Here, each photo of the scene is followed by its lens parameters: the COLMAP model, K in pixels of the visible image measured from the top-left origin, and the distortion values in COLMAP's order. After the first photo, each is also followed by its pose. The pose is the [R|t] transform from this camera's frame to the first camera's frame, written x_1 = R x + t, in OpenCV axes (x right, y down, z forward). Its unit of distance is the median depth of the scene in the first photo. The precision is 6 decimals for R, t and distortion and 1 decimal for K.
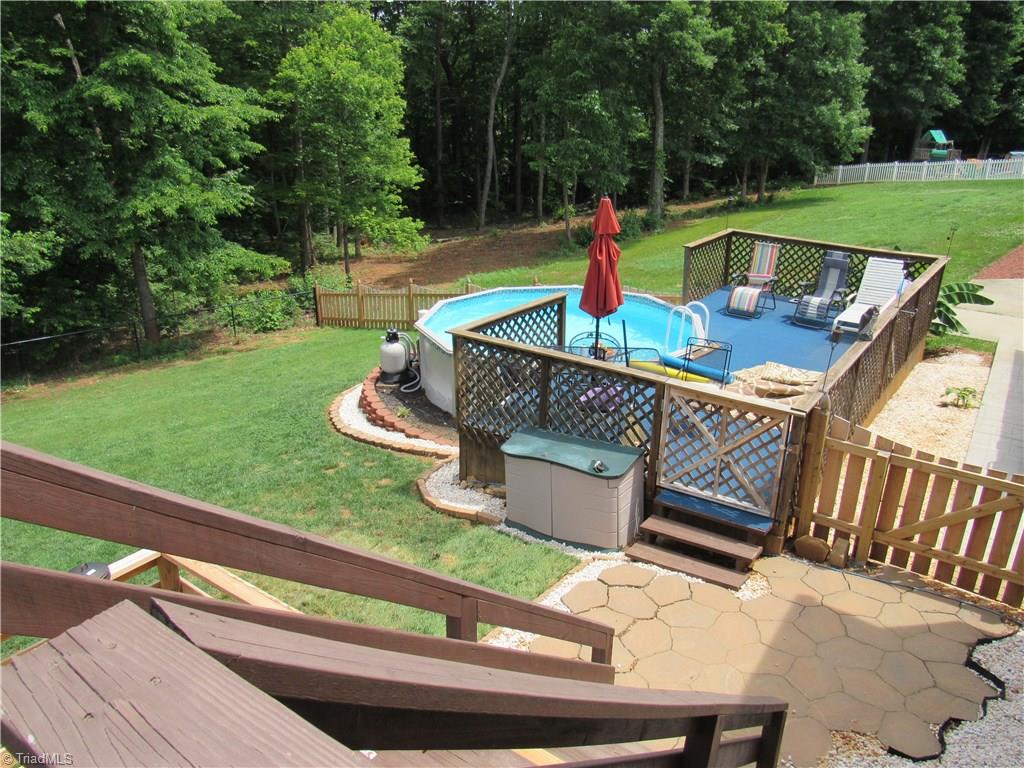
lens RADIAL K [[772.8, 0, 511.8], [0, 772.8, 383.8], [0, 0, 1]] dist [-0.005865, -0.004910]
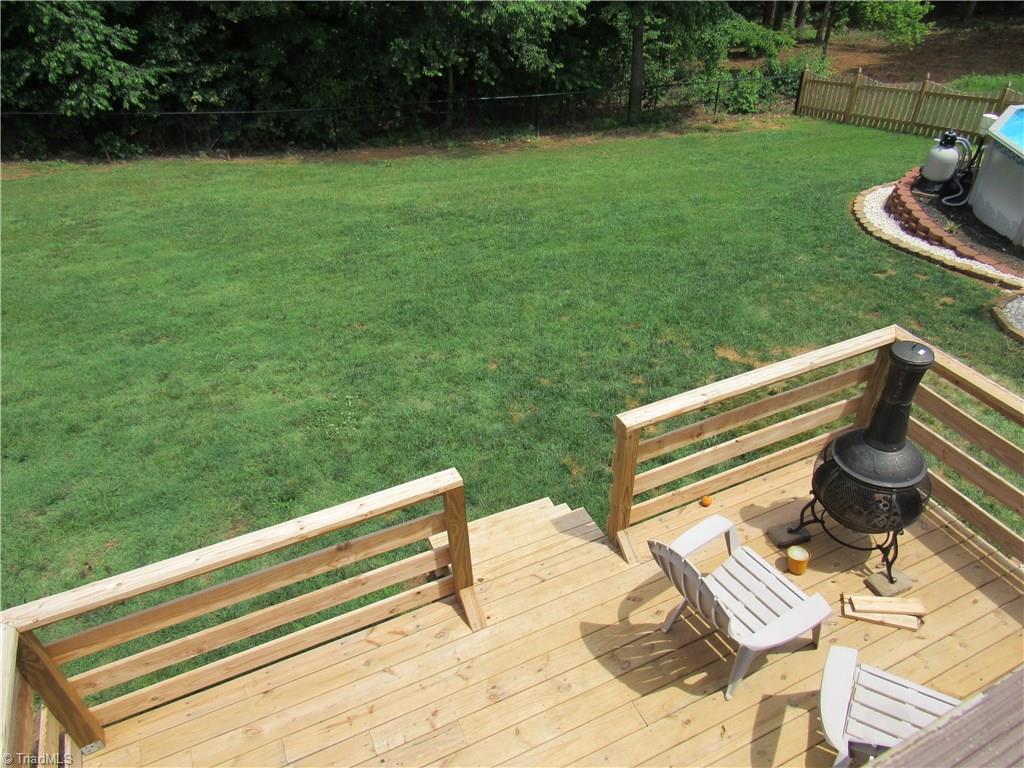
lens RADIAL K [[734.6, 0, 512.0], [0, 734.6, 384.3], [0, 0, 1]] dist [-0.036639, 0.015444]
pose [[0.876164, 0.273200, -0.397113, -0.142280], [-0.151281, 0.938094, 0.311600, 0.015183], [0.457658, -0.212937, 0.863254, -0.021609]]
